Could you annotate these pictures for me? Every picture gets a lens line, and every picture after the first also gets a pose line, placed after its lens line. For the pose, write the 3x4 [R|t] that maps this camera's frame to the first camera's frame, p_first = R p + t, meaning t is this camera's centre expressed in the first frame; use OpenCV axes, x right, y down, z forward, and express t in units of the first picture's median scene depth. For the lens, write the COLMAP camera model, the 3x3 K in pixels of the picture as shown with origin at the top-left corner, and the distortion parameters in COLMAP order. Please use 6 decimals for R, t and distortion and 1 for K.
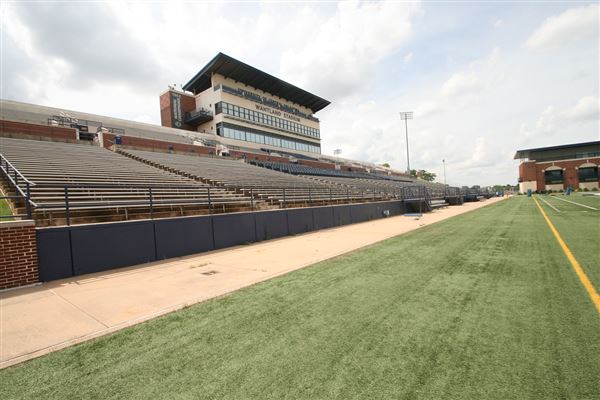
lens RADIAL K [[284.8, 0, 307.9], [0, 284.8, 201.9], [0, 0, 1]] dist [0.026368, -0.021911]
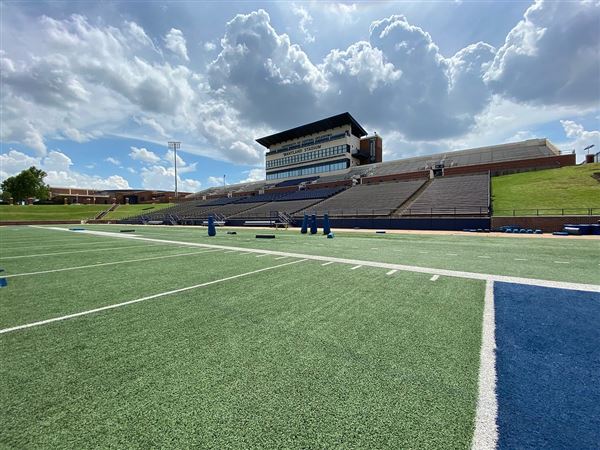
lens RADIAL K [[241.4, 0, 301.3], [0, 241.4, 224.4], [0, 0, 1]] dist [0.037804, -0.029663]
pose [[0.008470, 0.089411, -0.995959, 1.066966], [0.019829, 0.995784, 0.089564, -0.058425], [0.999768, -0.020507, 0.006661, 0.963375]]
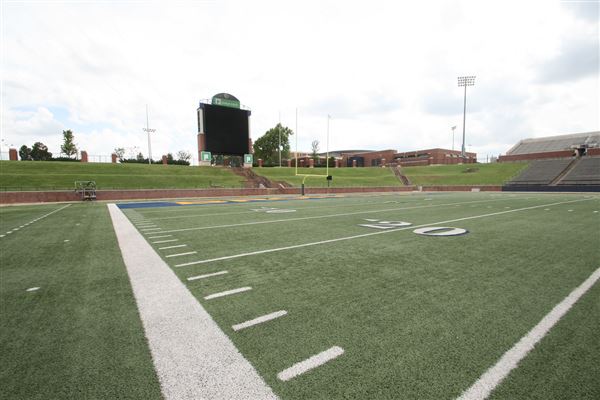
lens RADIAL K [[279.4, 0, 302.0], [0, 279.4, 209.1], [0, 0, 1]] dist [0.015747, -0.019582]
pose [[-0.282164, 0.138175, -0.949364, 0.948318], [0.034002, 0.990392, 0.134041, -0.060289], [0.958763, 0.005541, -0.284151, -0.258499]]
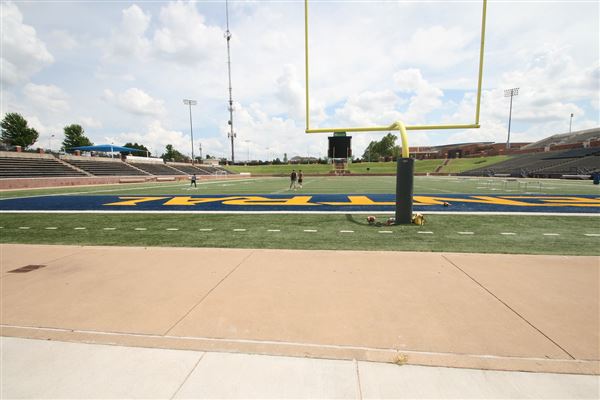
lens RADIAL K [[279.4, 0, 302.0], [0, 279.4, 209.1], [0, 0, 1]] dist [0.015747, -0.019582]
pose [[-0.850591, 0.132040, -0.508980, 1.494347], [0.062654, 0.986513, 0.151216, -0.084649], [0.522082, 0.096733, -0.847392, 1.006440]]
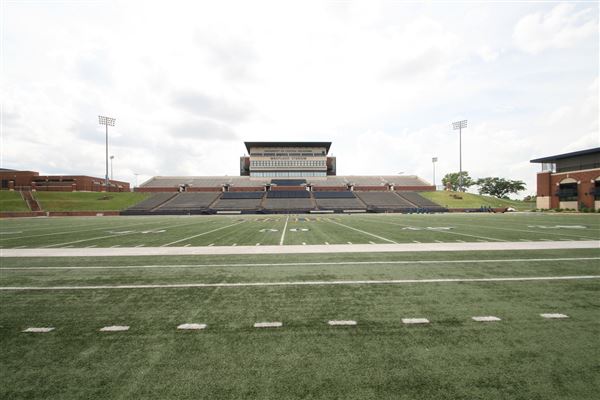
lens RADIAL K [[279.4, 0, 302.0], [0, 279.4, 209.1], [0, 0, 1]] dist [0.015747, -0.019582]
pose [[0.650007, 0.054440, -0.757976, 1.277540], [-0.025342, 0.998429, 0.049977, -0.078307], [0.759506, -0.013276, 0.650365, -0.081692]]
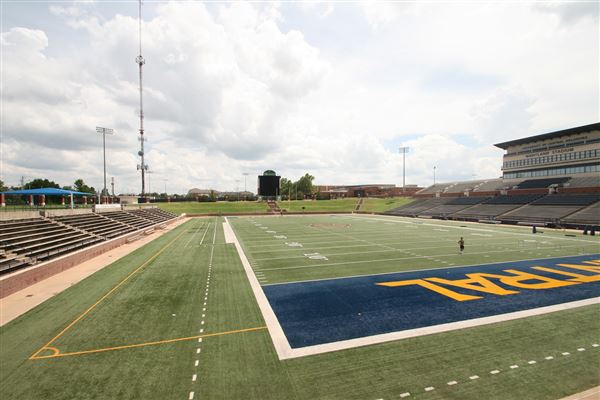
lens RADIAL K [[279.8, 0, 301.9], [0, 279.8, 207.4], [0, 0, 1]] dist [0.016072, -0.019313]
pose [[-0.575539, 0.077148, -0.814127, 1.794986], [0.045861, 0.997018, 0.062058, -0.171864], [0.816487, -0.001620, -0.577361, 0.778112]]
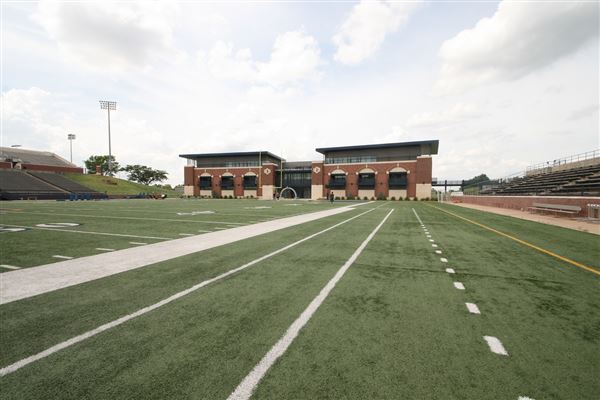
lens RADIAL K [[279.4, 0, 302.0], [0, 279.4, 209.1], [0, 0, 1]] dist [0.015747, -0.019582]
pose [[0.949161, 0.047059, 0.311253, 1.161613], [-0.062488, 0.997253, 0.039781, -0.071851], [-0.308526, -0.057208, 0.949494, -0.123997]]
